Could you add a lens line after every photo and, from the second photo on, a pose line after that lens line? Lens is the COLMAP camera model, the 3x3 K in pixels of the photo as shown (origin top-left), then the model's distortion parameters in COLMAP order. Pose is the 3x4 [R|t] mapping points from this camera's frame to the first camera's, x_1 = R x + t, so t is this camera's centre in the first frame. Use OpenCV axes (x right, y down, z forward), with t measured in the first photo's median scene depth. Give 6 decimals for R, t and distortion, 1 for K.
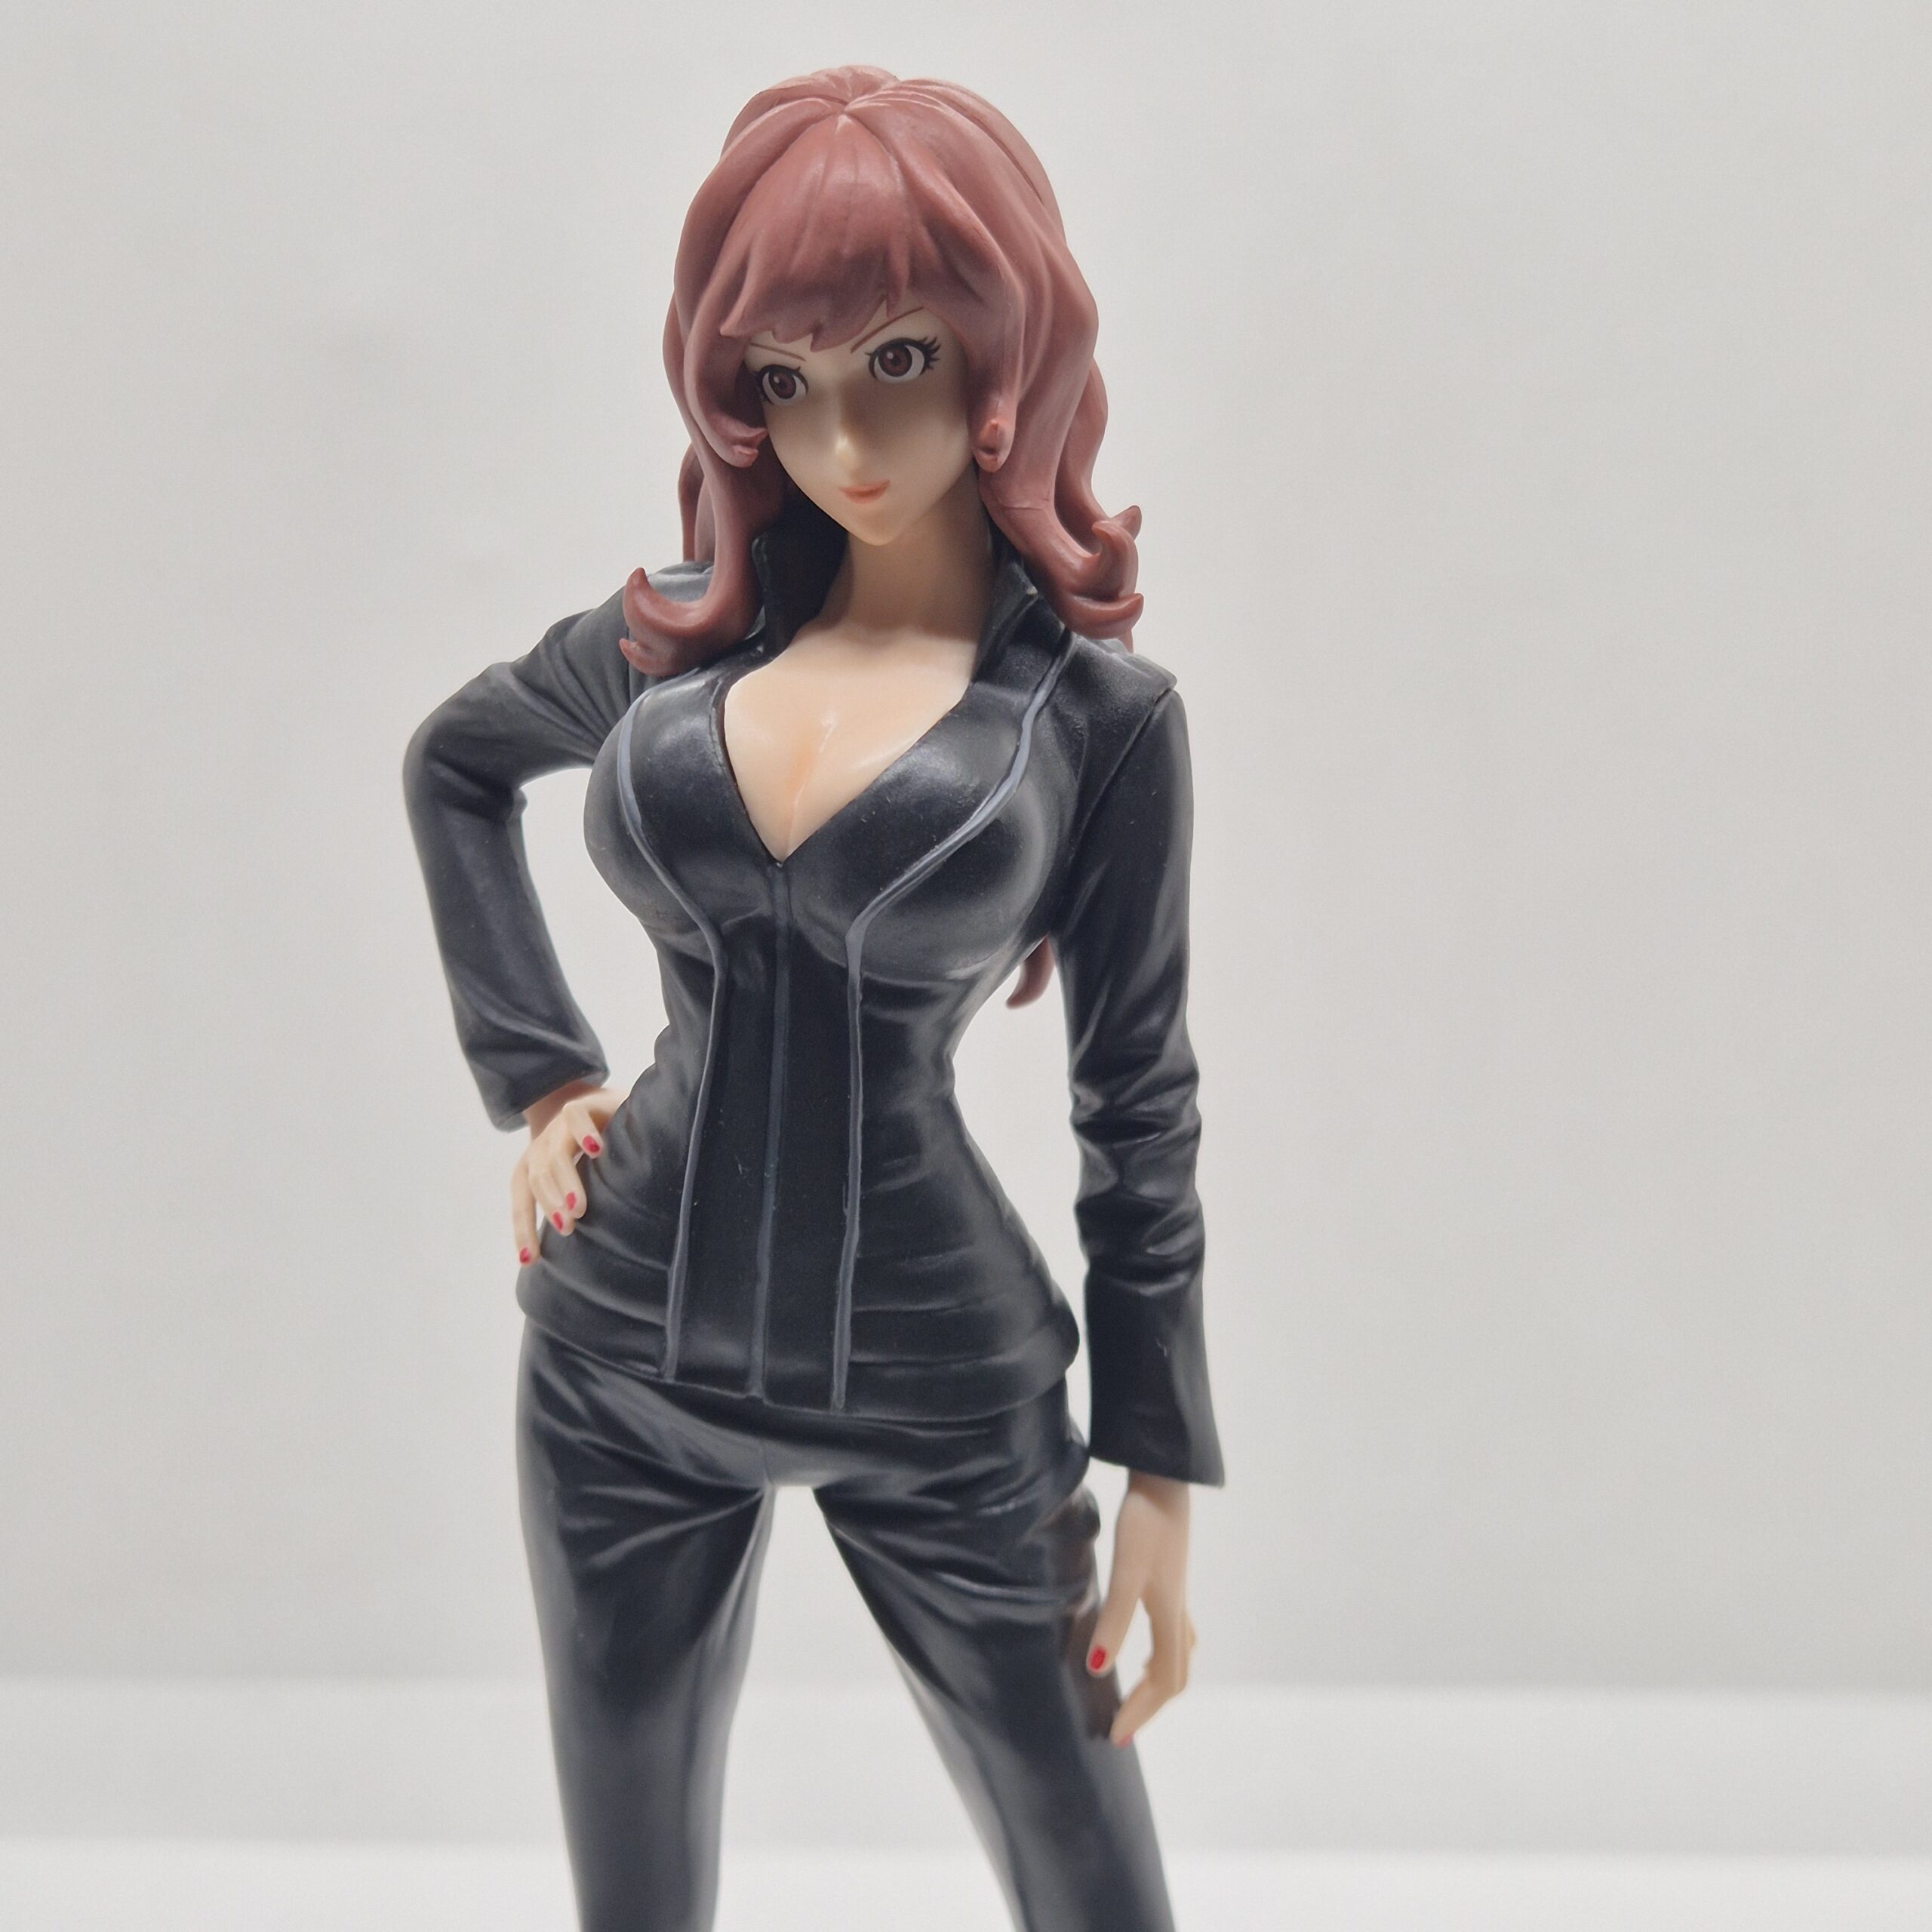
lens RADIAL K [[3613.1, 0, 966.0], [0, 3613.1, 966.0], [0, 0, 1]] dist [0.158636, -0.029415]
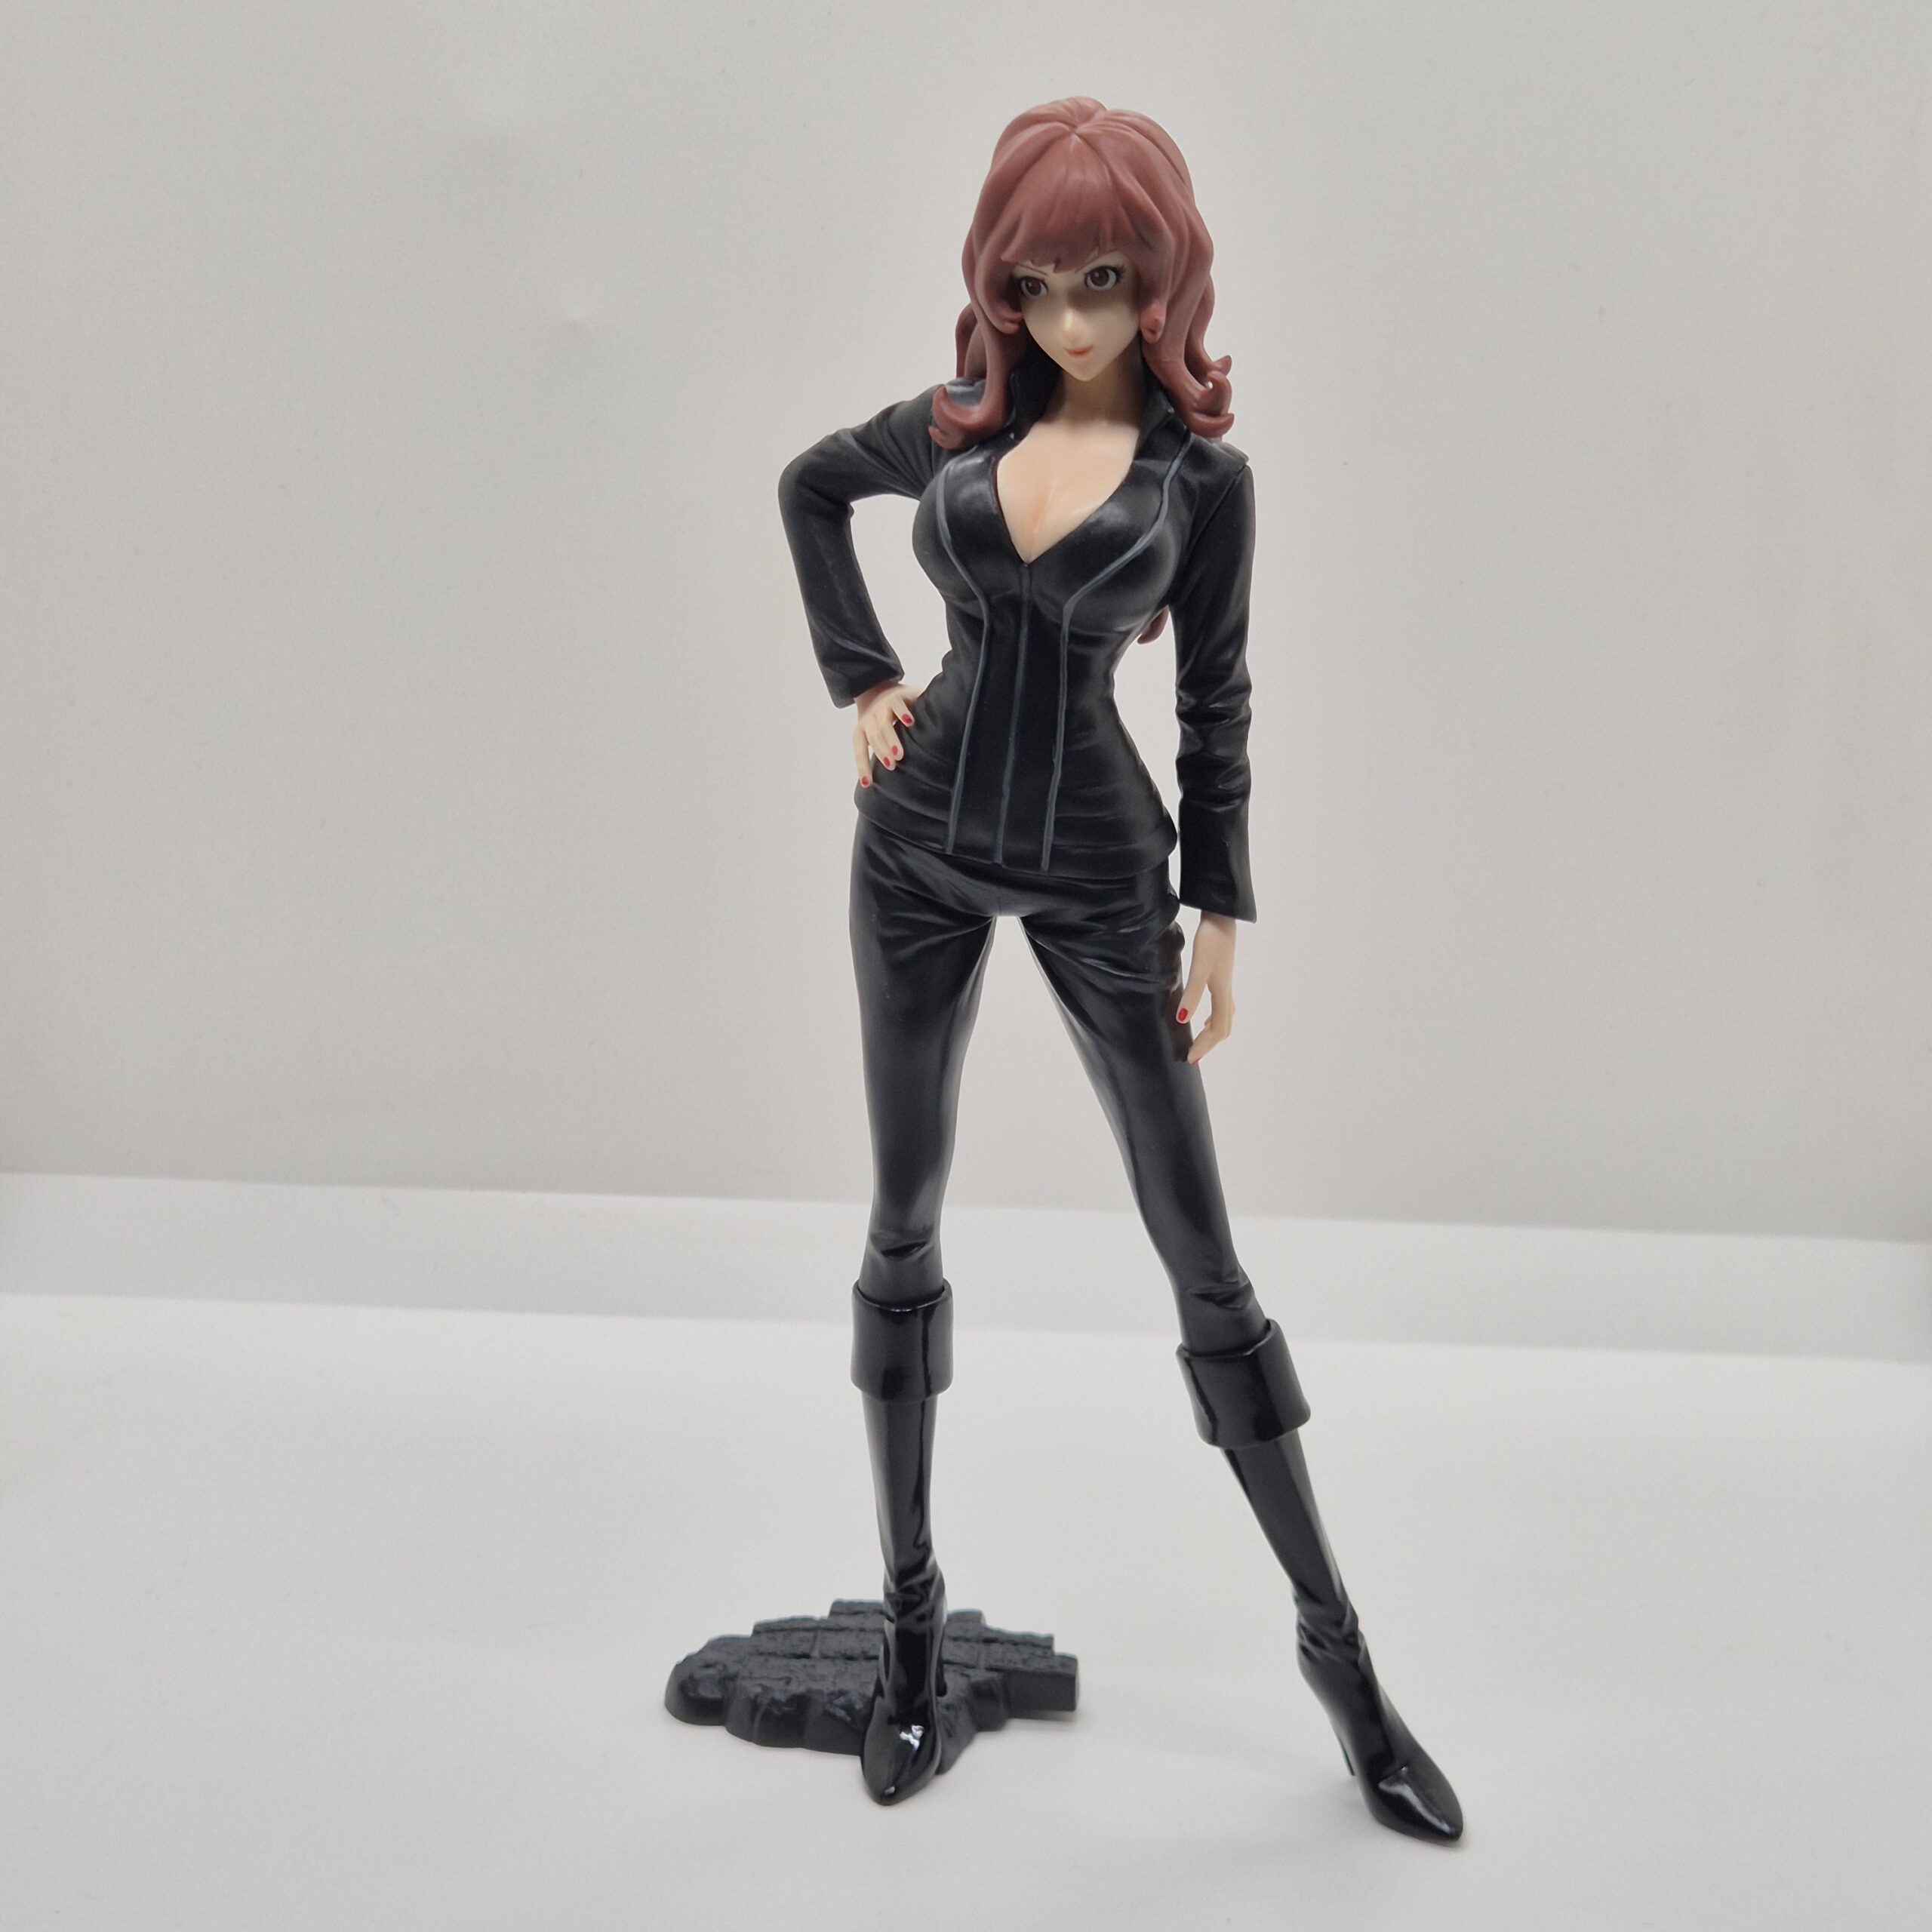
lens RADIAL K [[3613.1, 0, 966.0], [0, 3613.1, 966.0], [0, 0, 1]] dist [0.158636, -0.029415]
pose [[0.999484, 0.023603, 0.021779, -0.110480], [-0.026154, 0.991756, 0.125446, -0.052848], [-0.018639, -0.125951, 0.991861, -0.761776]]
